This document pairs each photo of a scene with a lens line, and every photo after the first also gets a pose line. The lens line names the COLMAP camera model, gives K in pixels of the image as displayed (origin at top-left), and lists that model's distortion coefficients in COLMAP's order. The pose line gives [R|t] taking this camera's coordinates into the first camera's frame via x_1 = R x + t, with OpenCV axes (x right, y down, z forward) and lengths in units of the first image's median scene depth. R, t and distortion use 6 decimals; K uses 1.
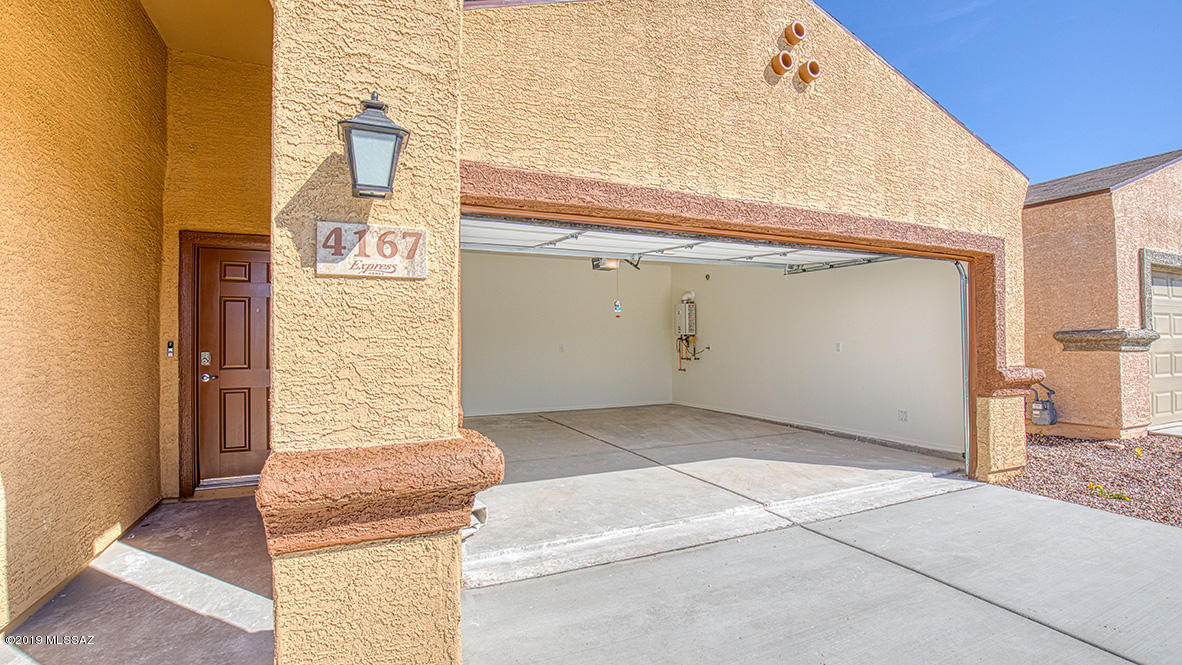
lens RADIAL K [[541.2, 0, 609.2], [0, 541.2, 336.8], [0, 0, 1]] dist [-0.032507, 0.005605]
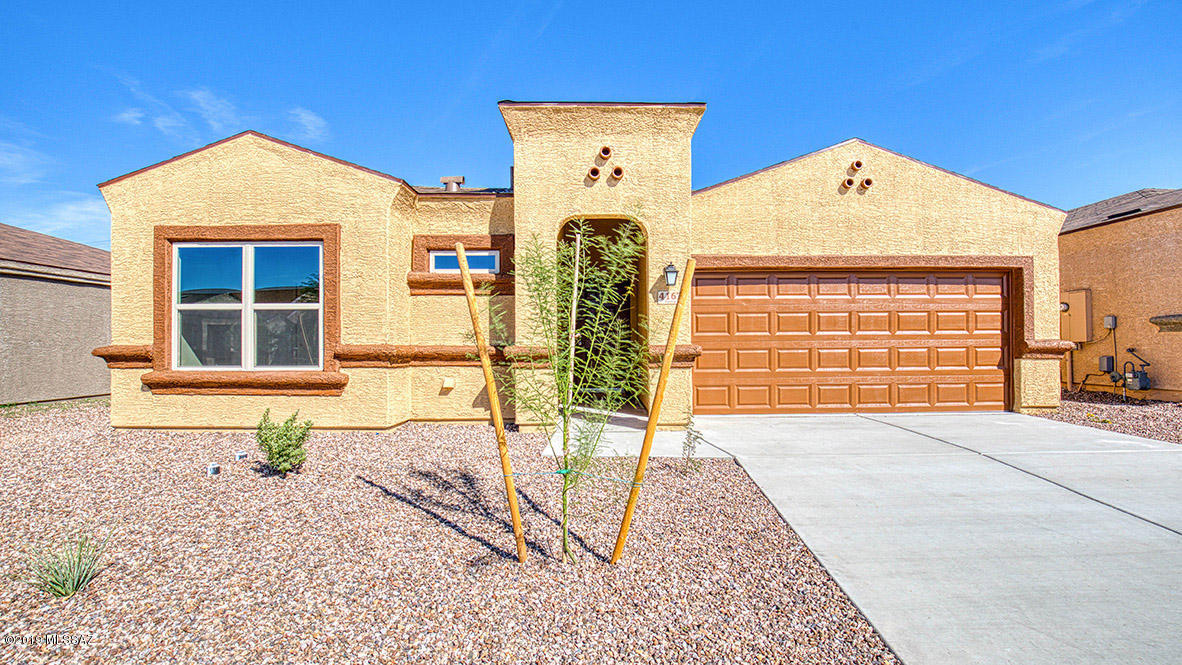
lens RADIAL K [[541.2, 0, 592.9], [0, 541.2, 333.9], [0, 0, 1]] dist [-0.032507, 0.005605]
pose [[0.897054, -0.002955, -0.441911, 0.334010], [0.002918, 0.999995, -0.000762, 0.046160], [0.441911, -0.000606, 0.897059, -1.156790]]
